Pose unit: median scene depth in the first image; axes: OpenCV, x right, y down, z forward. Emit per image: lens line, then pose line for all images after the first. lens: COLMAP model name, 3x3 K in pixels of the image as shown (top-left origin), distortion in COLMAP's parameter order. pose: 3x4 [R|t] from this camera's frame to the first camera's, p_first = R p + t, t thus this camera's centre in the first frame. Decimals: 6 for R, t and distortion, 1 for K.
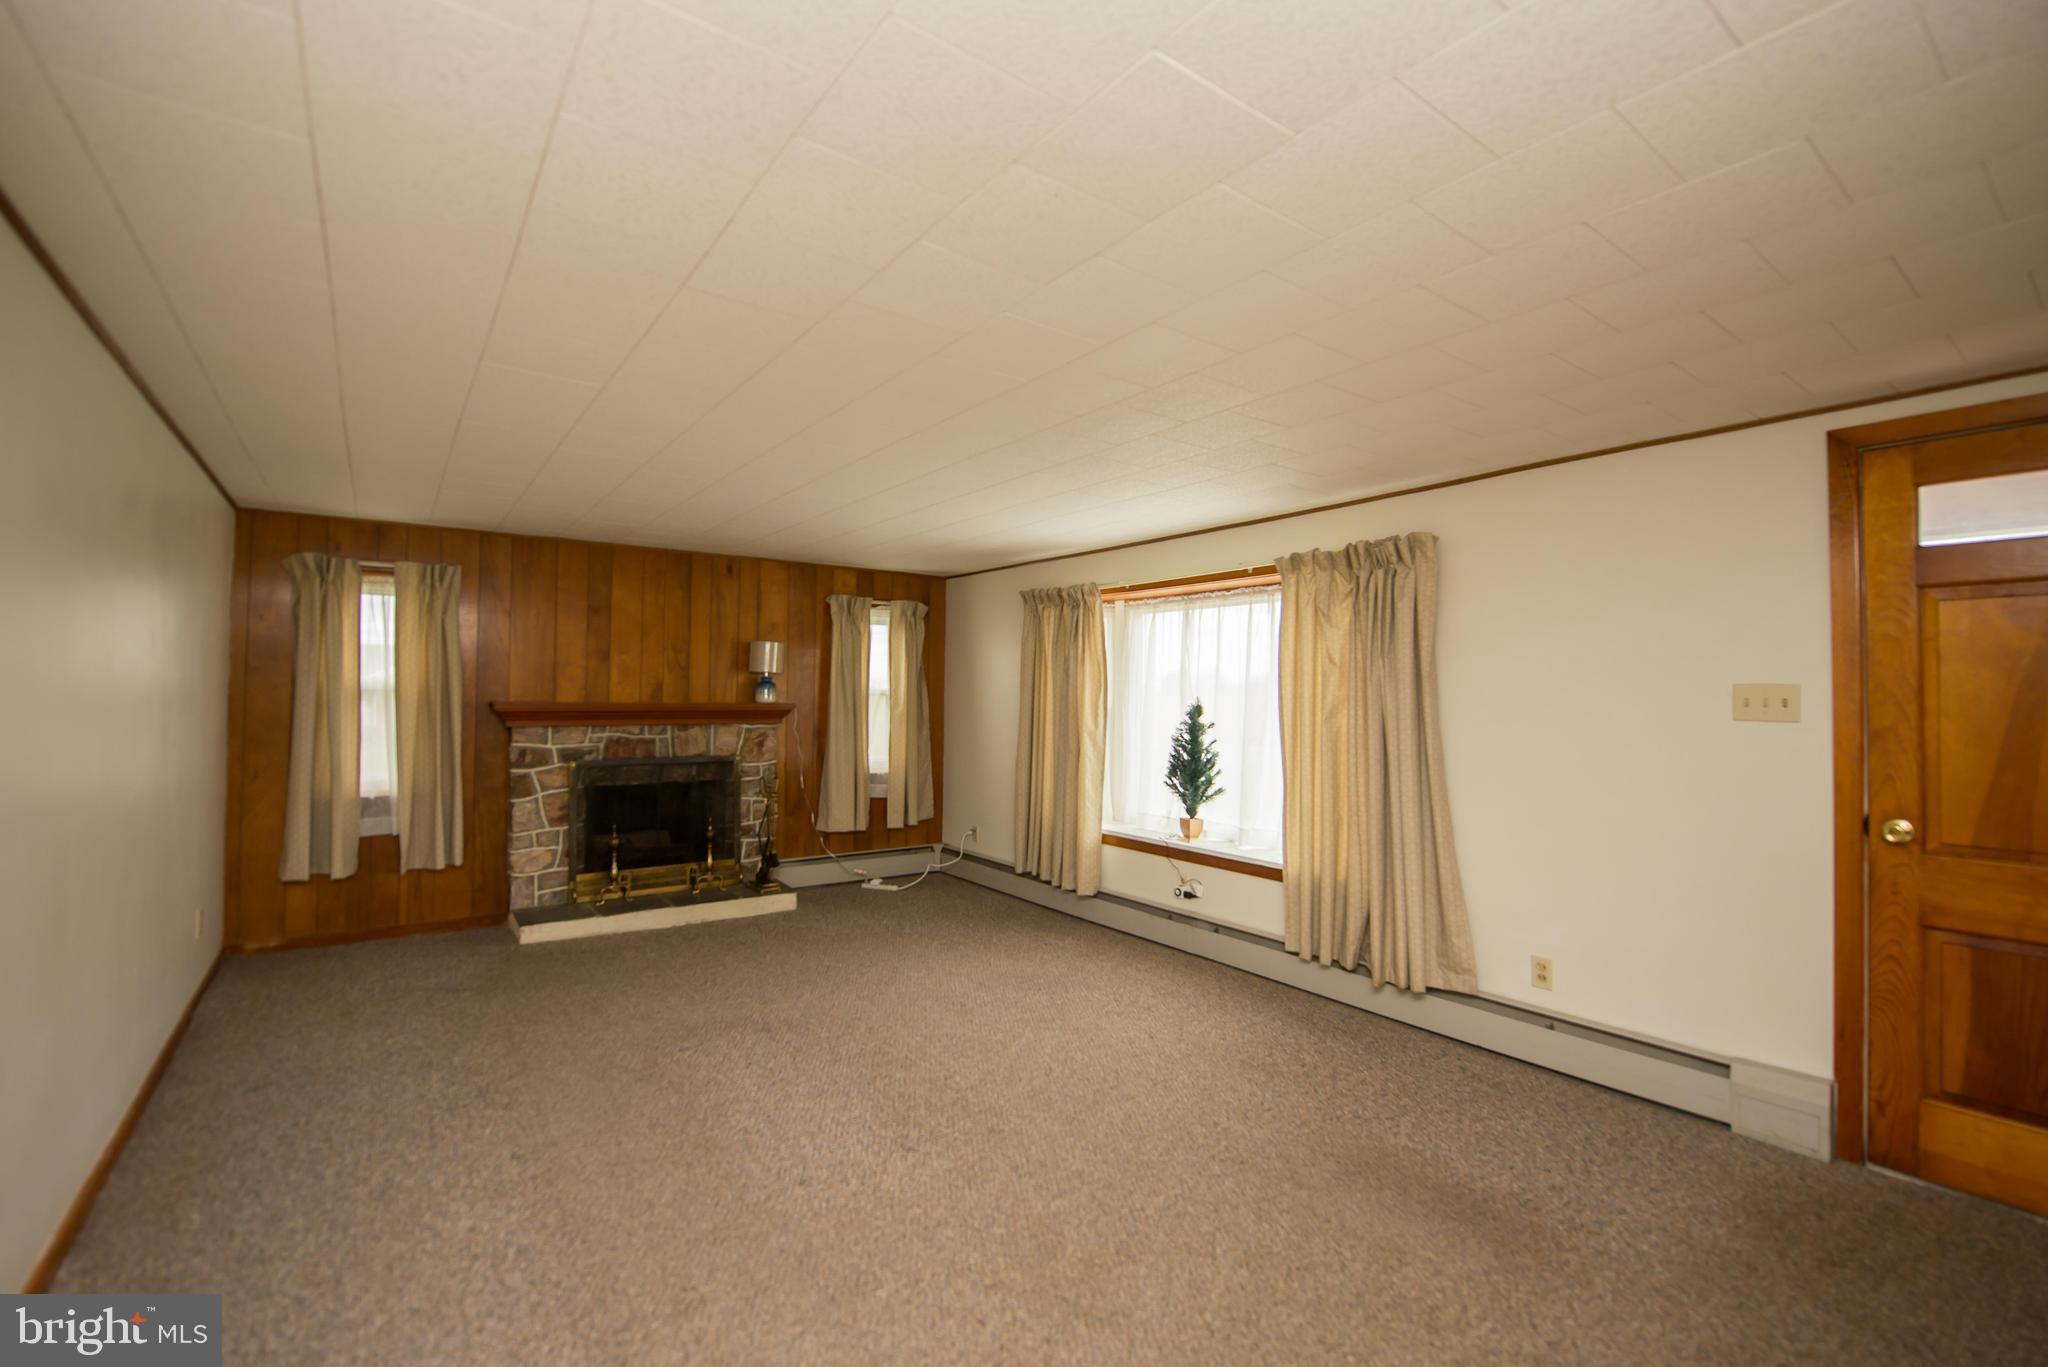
lens RADIAL K [[894.8, 0, 1017.4], [0, 894.8, 679.8], [0, 0, 1]] dist [-0.016908, 0.000136]
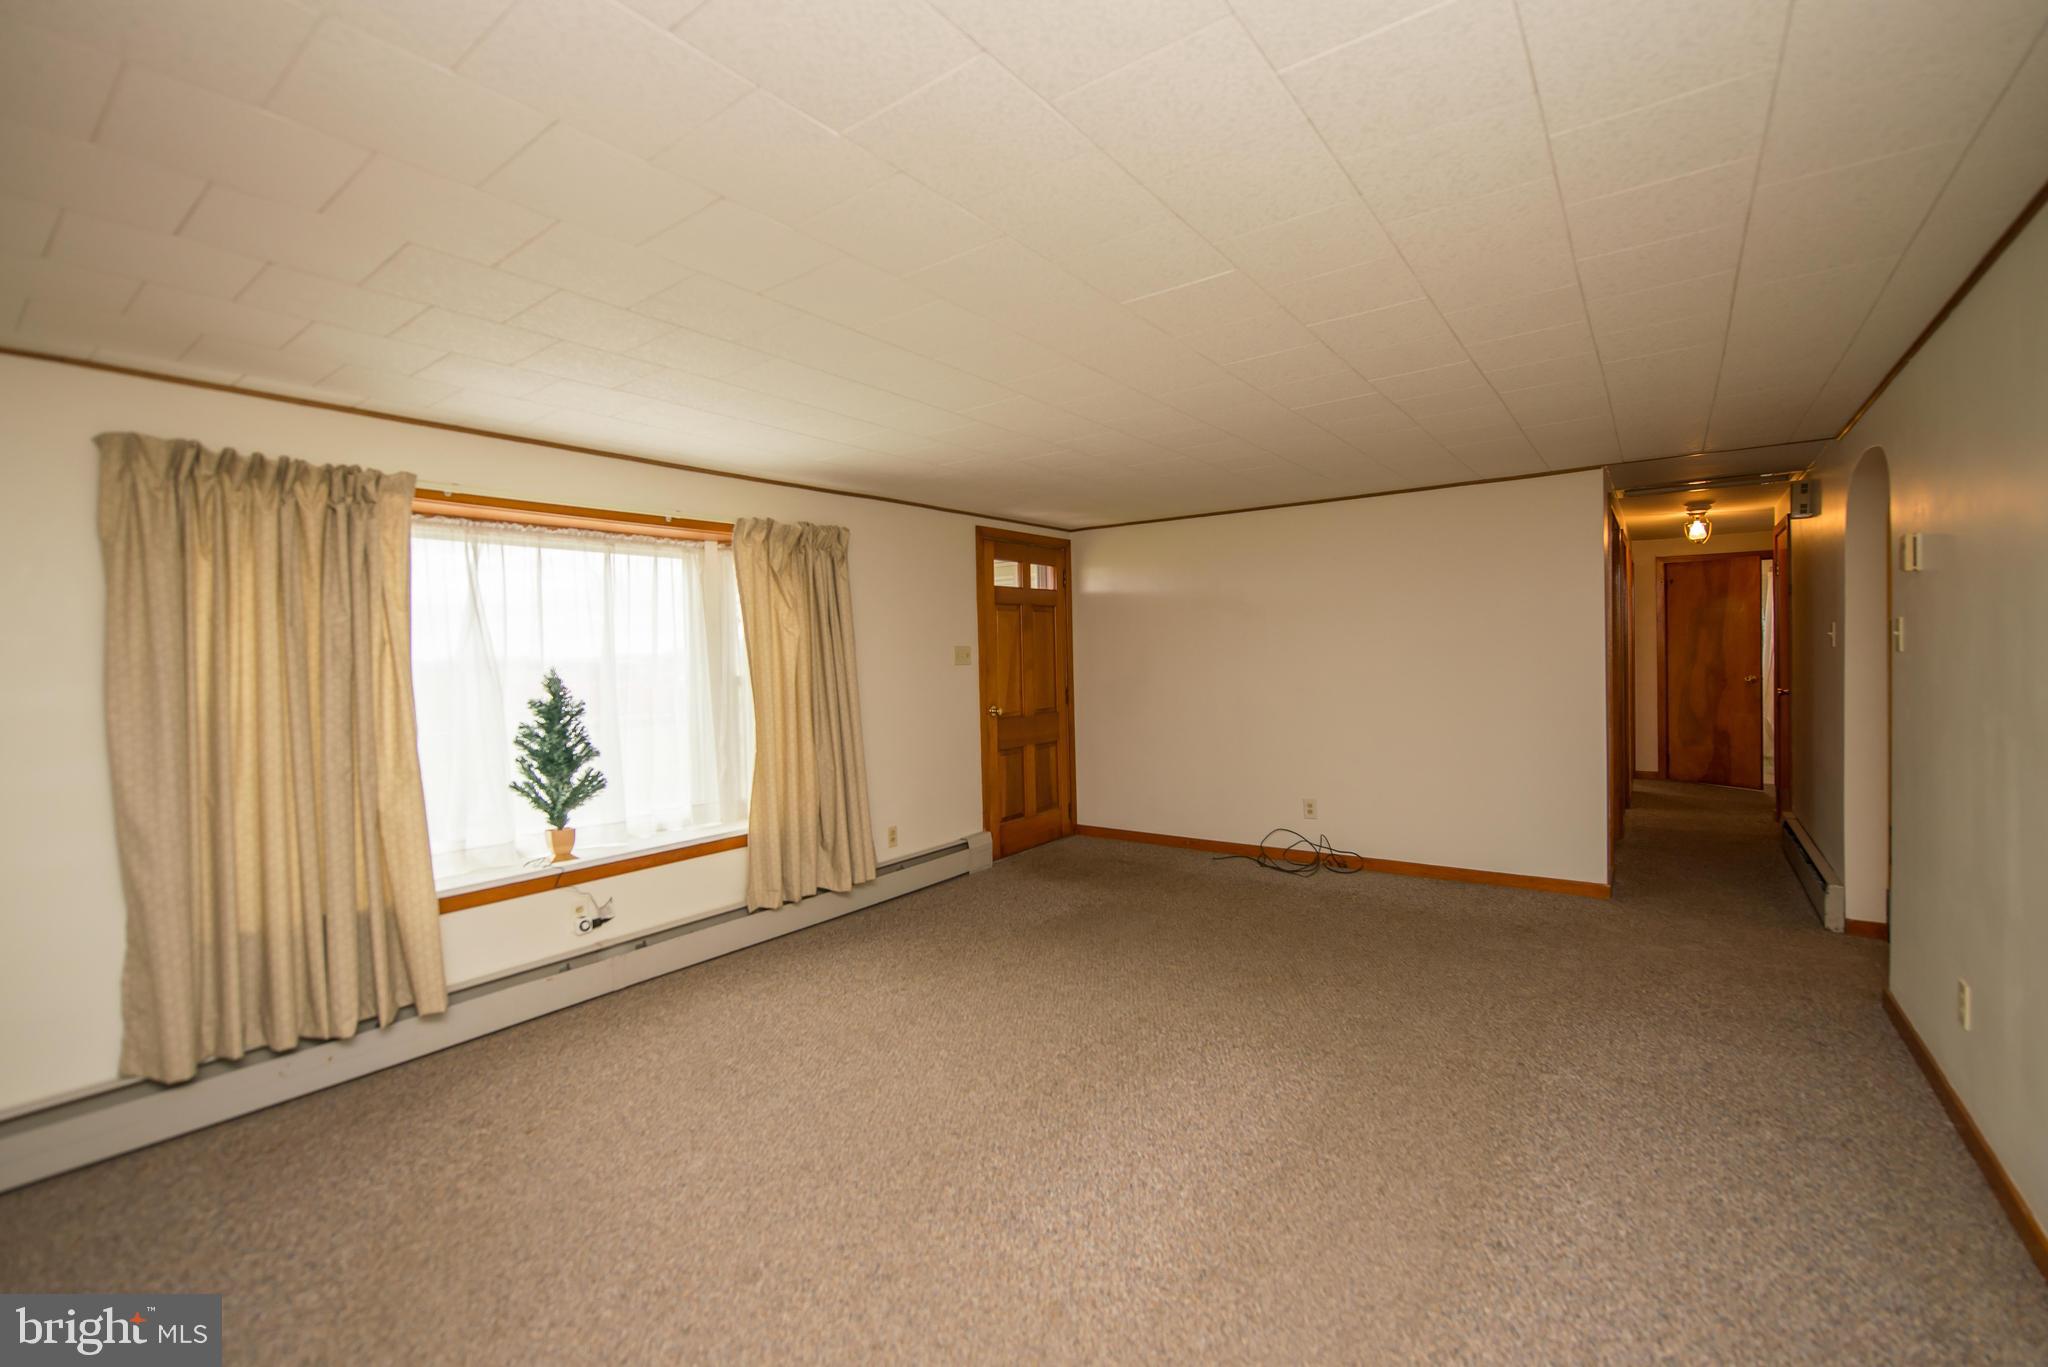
lens RADIAL K [[894.8, 0, 1016.6], [0, 894.8, 664.4], [0, 0, 1]] dist [-0.016908, 0.000136]
pose [[-0.308096, -0.015715, 0.951226, -0.650106], [0.006413, 0.999807, 0.018595, 0.006567], [-0.951334, 0.011829, -0.307935, 0.896311]]
